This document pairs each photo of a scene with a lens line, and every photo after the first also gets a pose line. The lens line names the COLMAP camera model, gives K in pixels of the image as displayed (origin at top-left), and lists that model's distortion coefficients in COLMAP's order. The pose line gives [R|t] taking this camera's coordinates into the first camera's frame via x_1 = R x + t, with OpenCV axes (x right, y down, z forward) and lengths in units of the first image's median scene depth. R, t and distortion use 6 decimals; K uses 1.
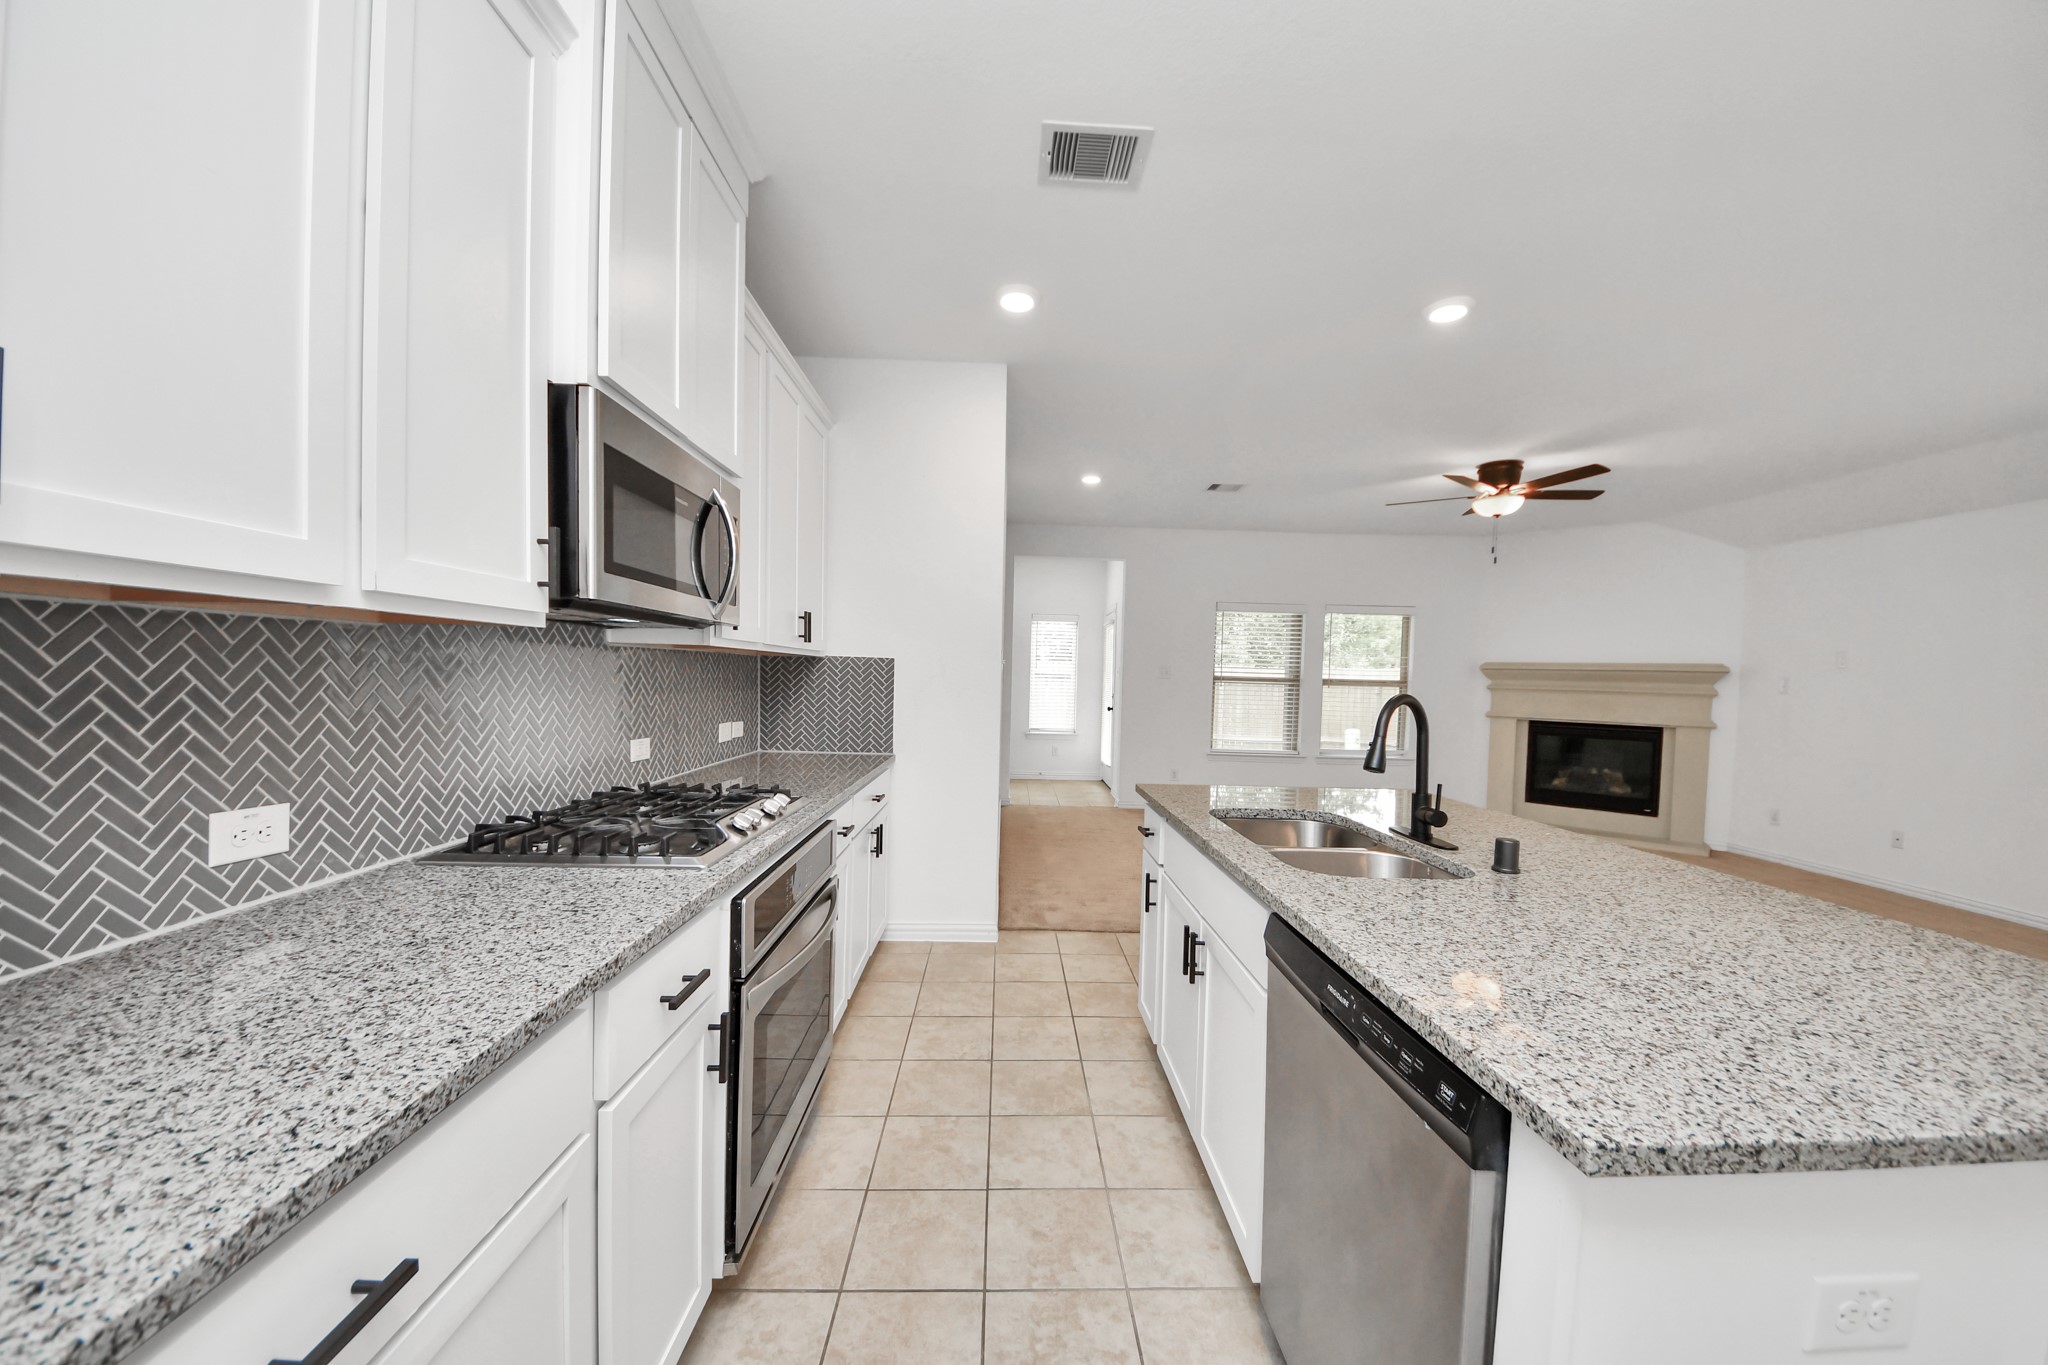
lens RADIAL K [[721.6, 0, 1024.2], [0, 721.6, 694.9], [0, 0, 1]] dist [0.037897, -0.023837]
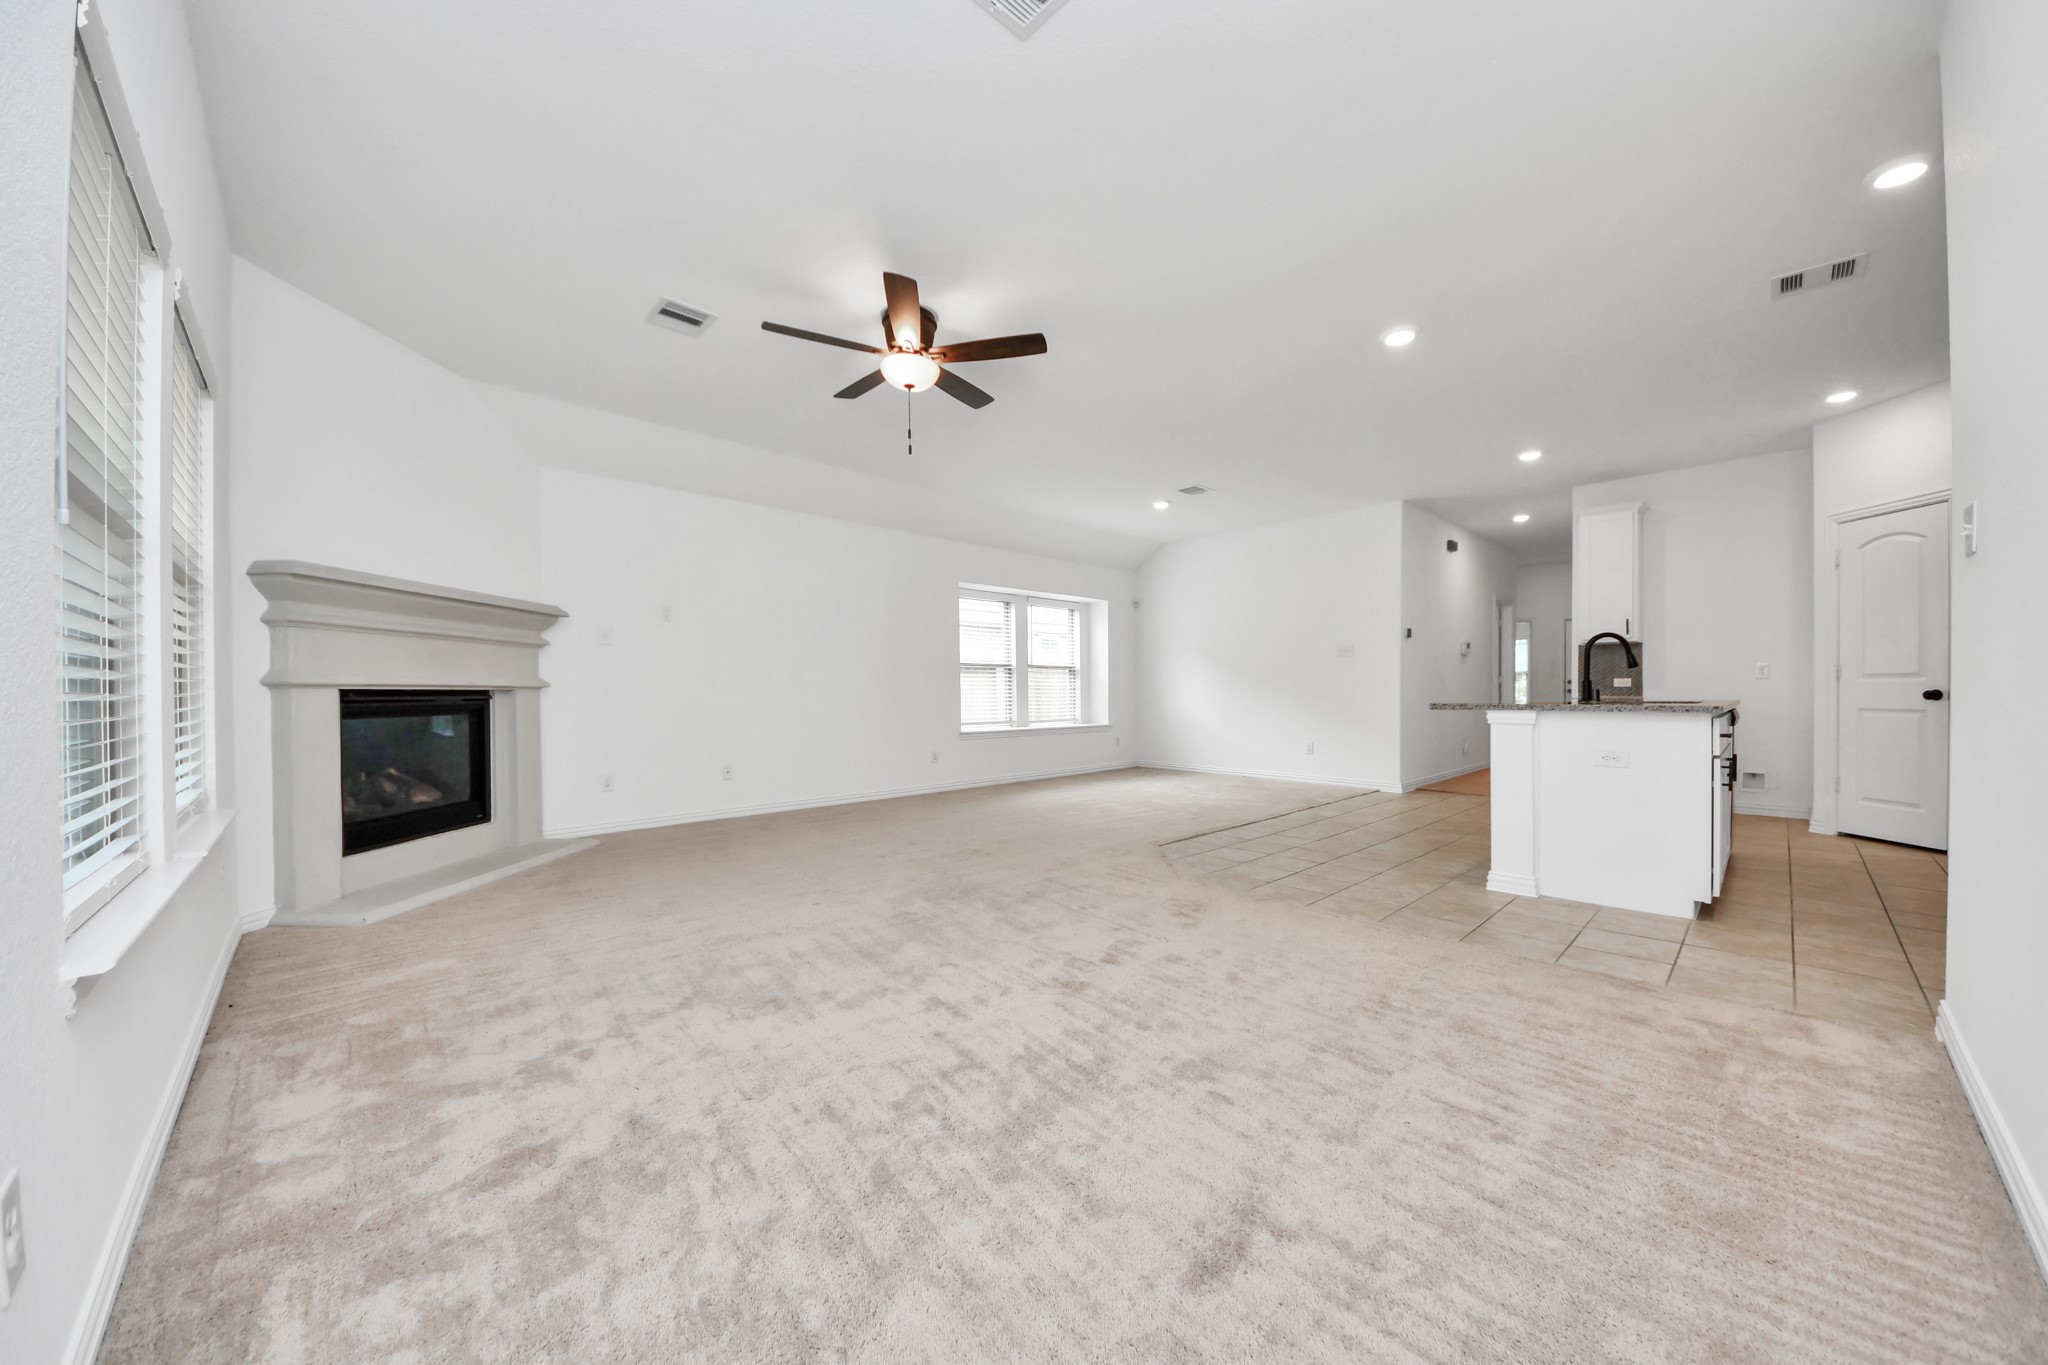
lens RADIAL K [[721.6, 0, 1024.2], [0, 721.6, 694.9], [0, 0, 1]] dist [0.037897, -0.023837]
pose [[-0.672935, -0.028179, 0.739165, 0.061270], [0.007265, 0.998974, 0.044698, 0.062129], [-0.739666, 0.035449, -0.672040, 3.074180]]
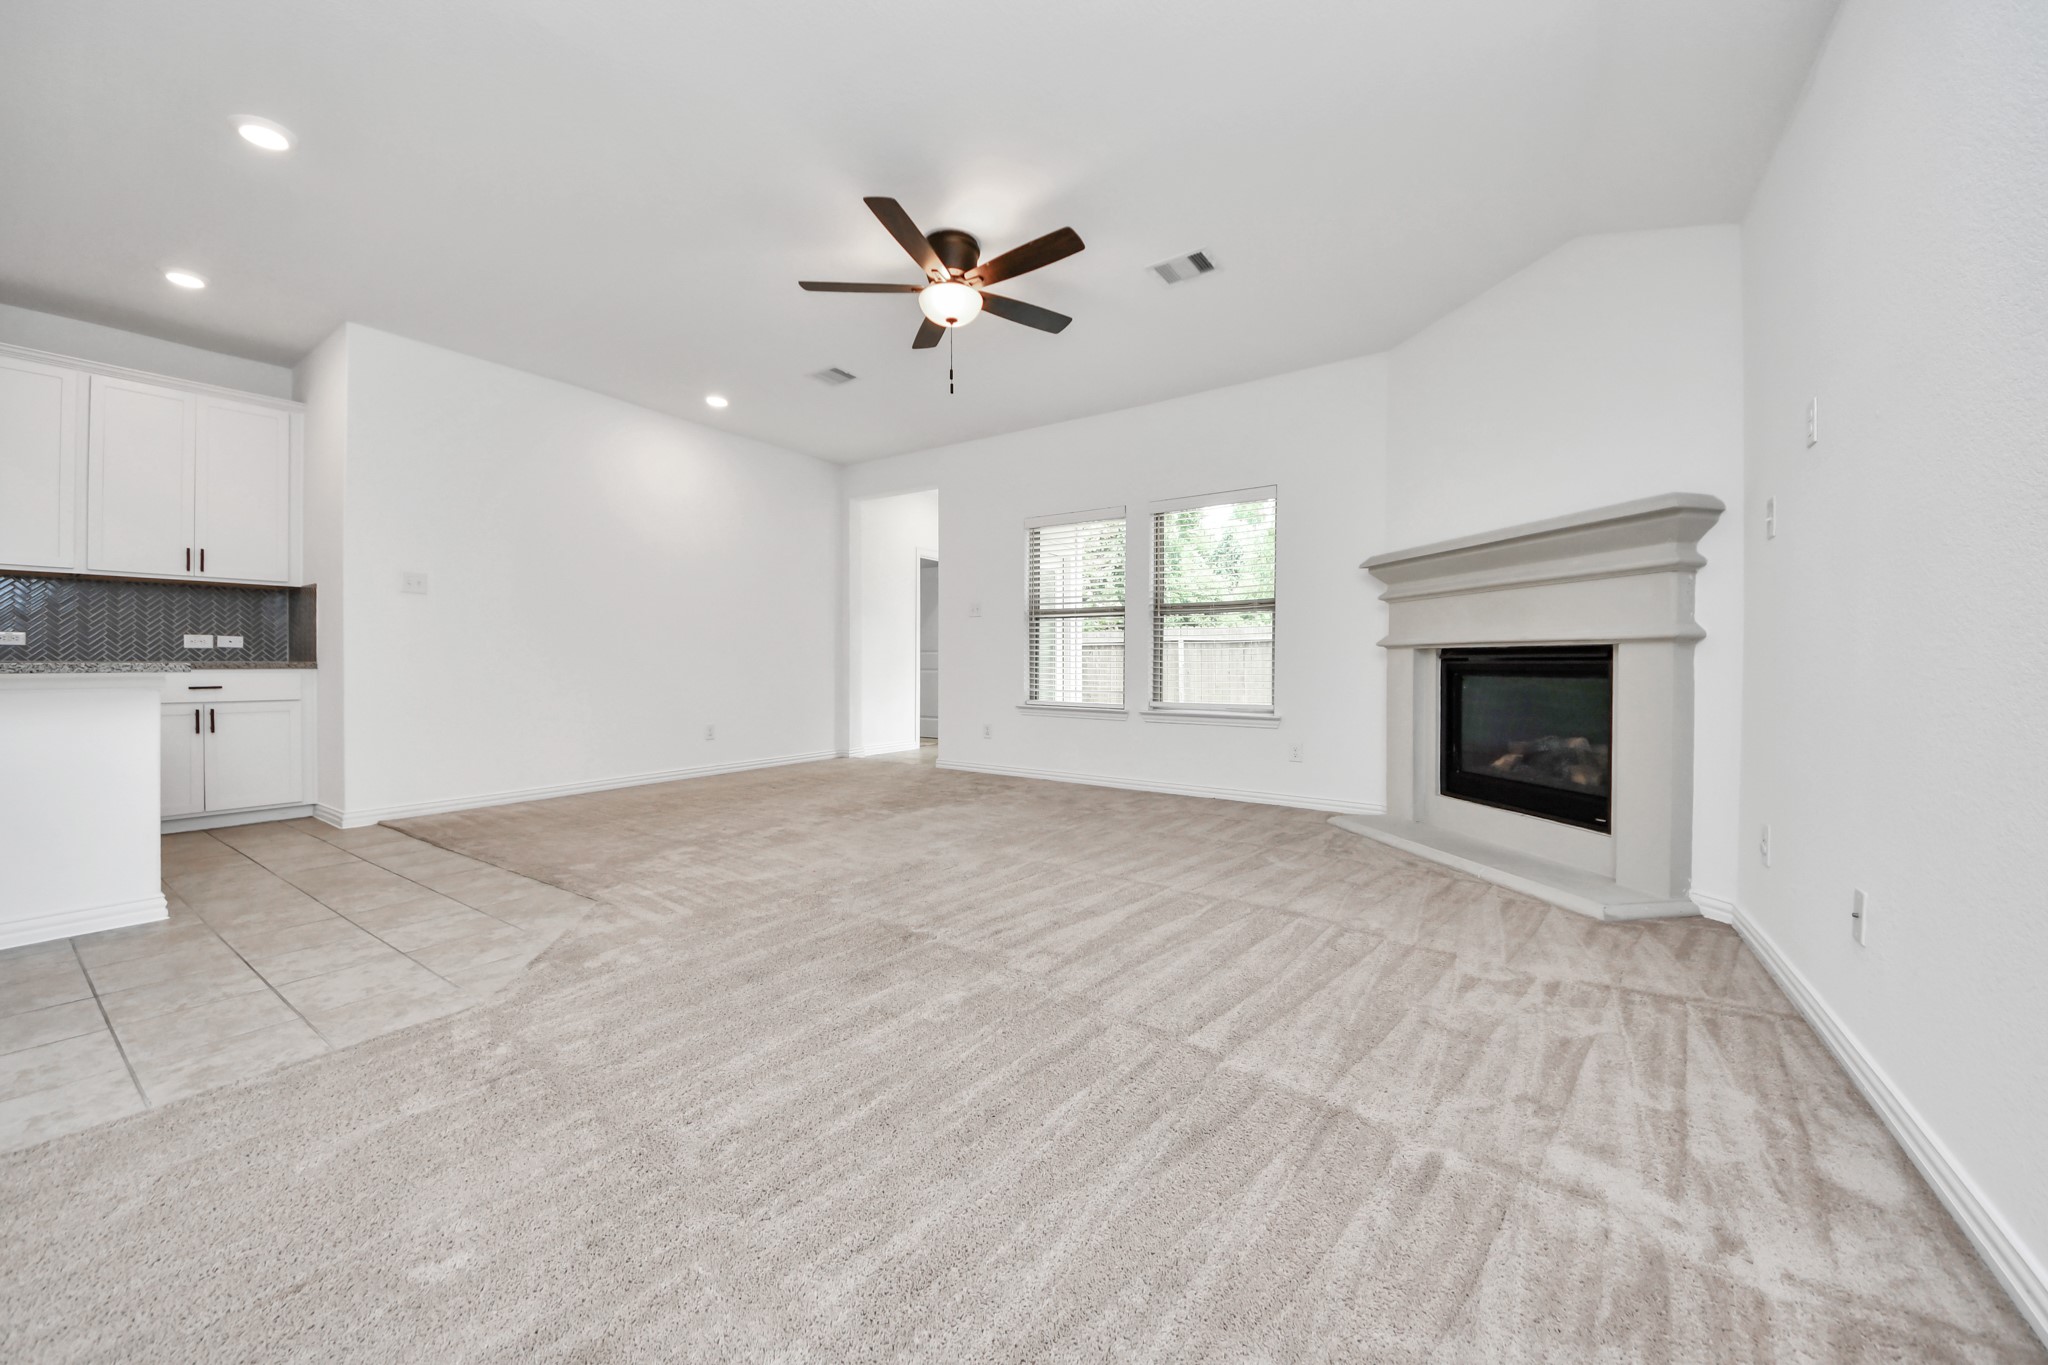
lens RADIAL K [[748.2, 0, 1006.4], [0, 748.2, 657.7], [0, 0, 1]] dist [-0.001043, -0.000245]
pose [[0.809740, -0.027517, -0.586143, 2.362850], [0.001209, 0.998976, -0.045228, 0.208528], [0.586787, 0.035914, 0.808944, 1.047849]]
